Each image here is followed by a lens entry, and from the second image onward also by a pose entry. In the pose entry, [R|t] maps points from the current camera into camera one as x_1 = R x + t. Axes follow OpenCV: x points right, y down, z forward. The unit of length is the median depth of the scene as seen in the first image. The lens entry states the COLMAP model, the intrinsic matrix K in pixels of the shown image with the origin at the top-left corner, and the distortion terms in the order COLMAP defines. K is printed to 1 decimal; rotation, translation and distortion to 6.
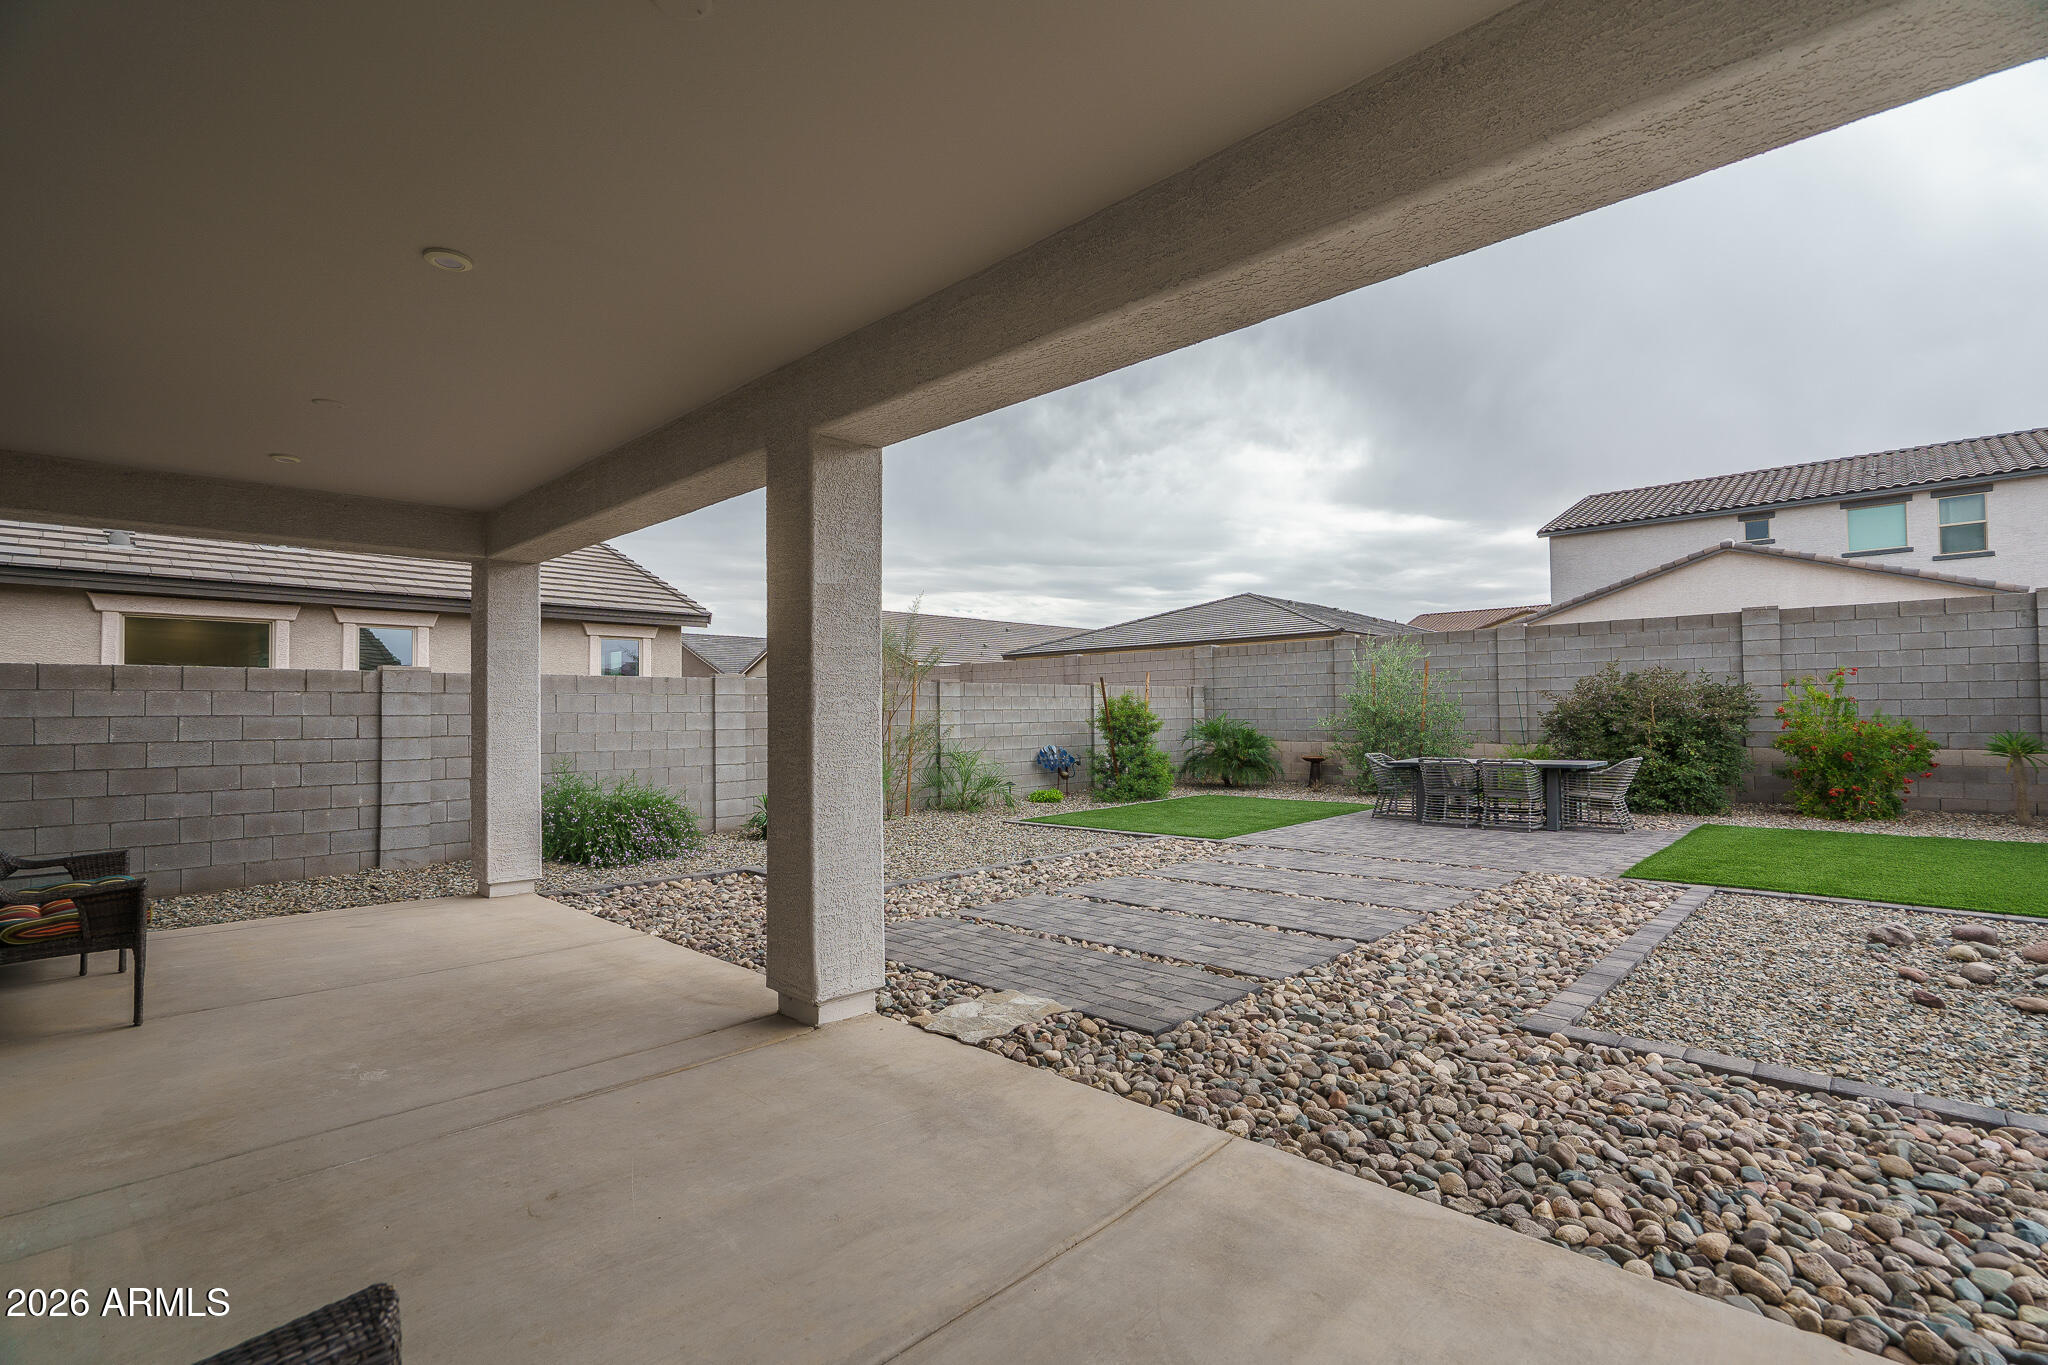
lens RADIAL K [[946.8, 0, 1024.0], [0, 946.8, 682.5], [0, 0, 1]] dist [-0.004818, 0.003993]
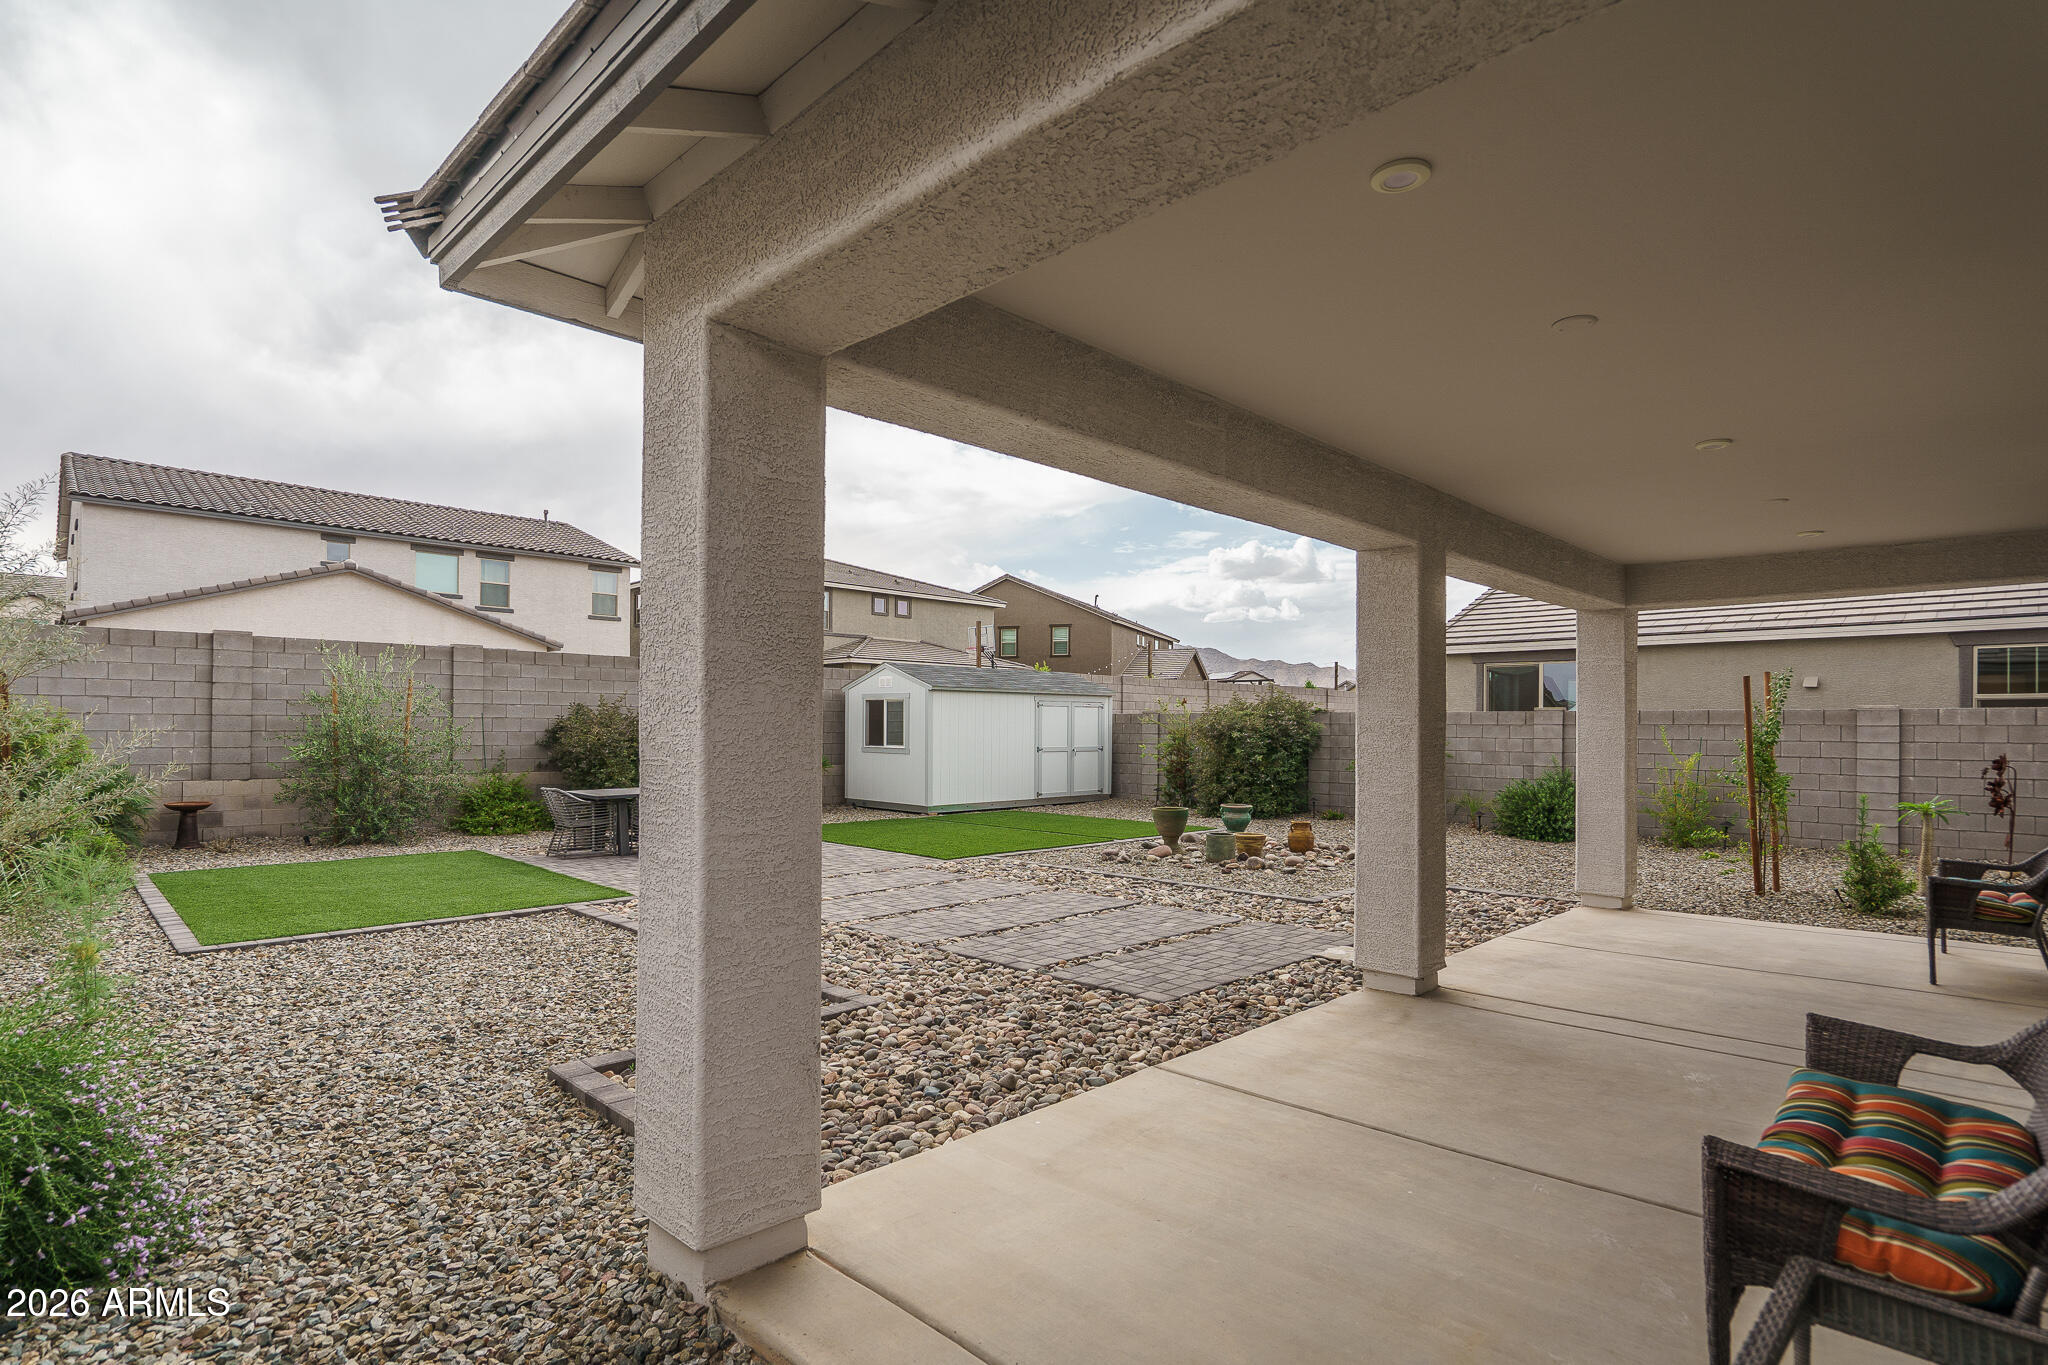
lens RADIAL K [[1015.7, 0, 1031.0], [0, 1015.7, 706.3], [0, 0, 1]] dist [-0.002999, 0.012777]
pose [[0.022875, 0.033511, 0.999177, -0.429744], [-0.040887, 0.998633, -0.032557, 0.008084], [-0.998902, -0.040108, 0.024214, 0.395093]]
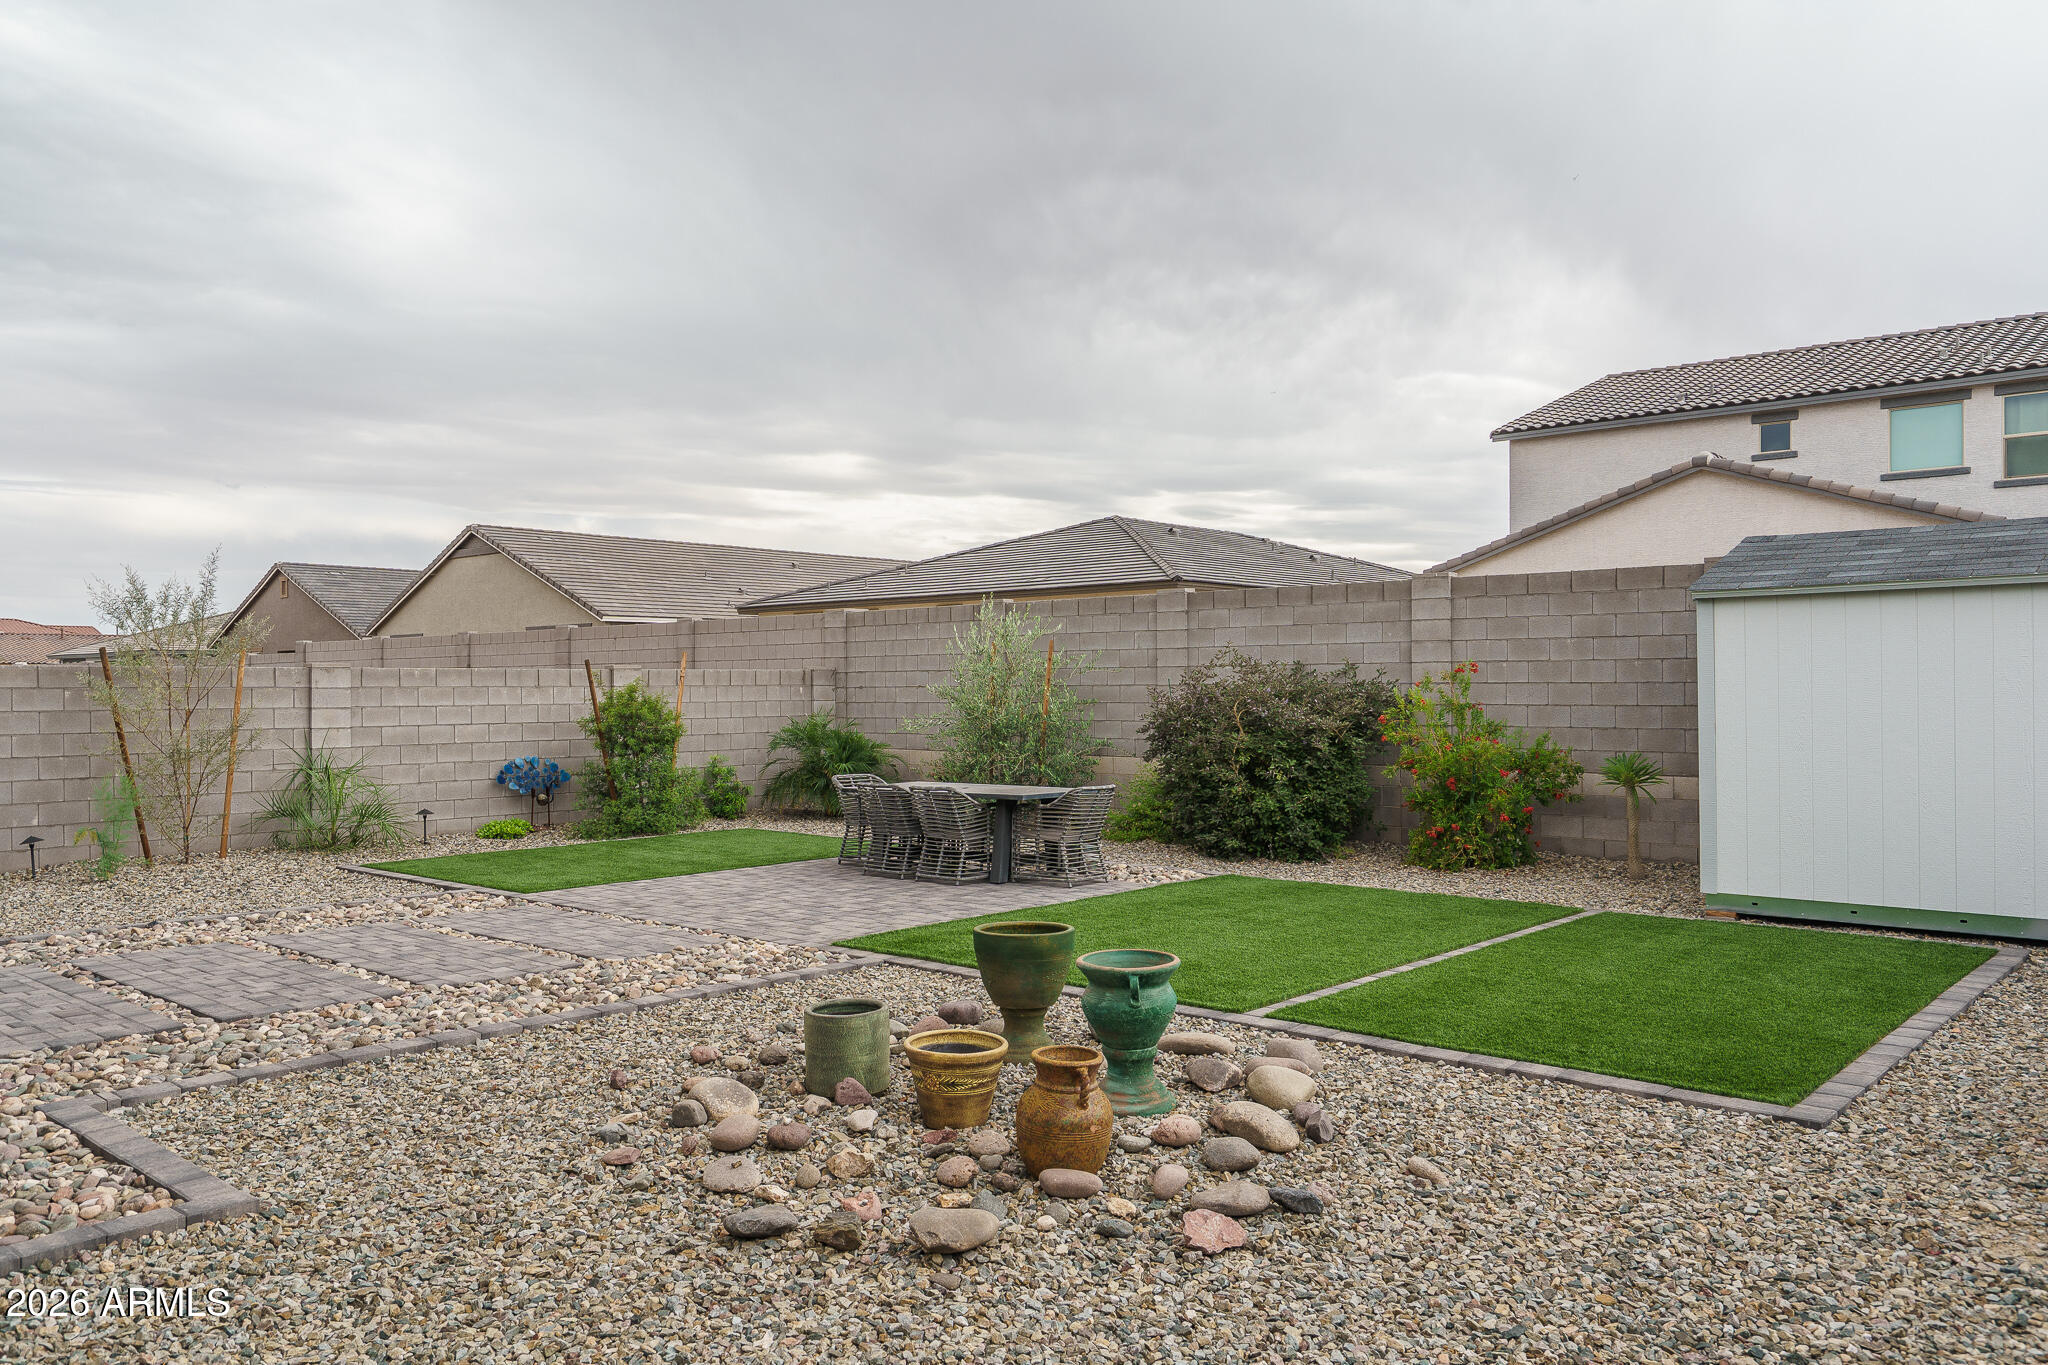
lens RADIAL K [[1506.3, 0, 1029.9], [0, 1506.3, 685.5], [0, 0, 1]] dist [0.020004, -0.006232]
pose [[0.999618, 0.007289, 0.026659, 0.352676], [-0.008128, 0.999470, 0.031523, -0.022783], [-0.026415, -0.031727, 0.999147, -0.113841]]
